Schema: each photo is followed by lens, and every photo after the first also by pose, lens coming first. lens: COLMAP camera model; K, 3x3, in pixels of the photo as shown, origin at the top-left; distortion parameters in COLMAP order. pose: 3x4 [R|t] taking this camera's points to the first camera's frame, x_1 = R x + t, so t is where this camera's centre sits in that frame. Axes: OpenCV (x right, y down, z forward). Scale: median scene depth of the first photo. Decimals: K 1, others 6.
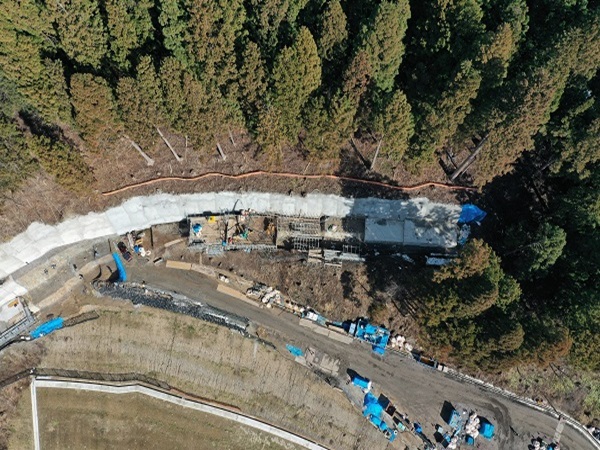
lens RADIAL K [[534.5, 0, 296.9], [0, 534.5, 224.6], [0, 0, 1]] dist [-0.003214, 0.007782]
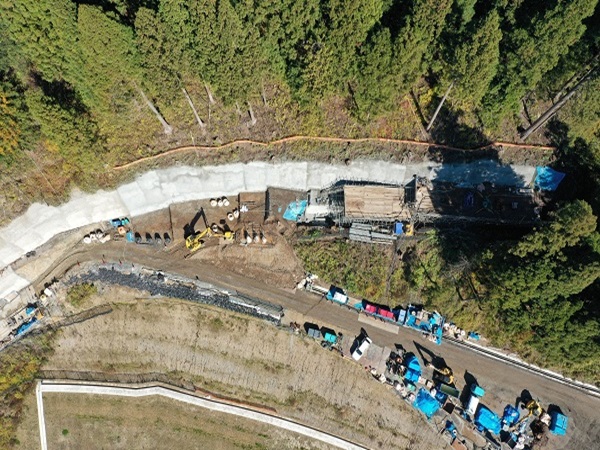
lens RADIAL K [[531.5, 0, 300.0], [0, 531.5, 220.9], [0, 0, 1]] dist [-0.001427, 0.003034]
pose [[0.999618, -0.026285, 0.008491, -0.068595], [0.026244, 0.999643, 0.004926, 0.031119], [-0.008617, -0.004701, 0.999952, 0.131792]]
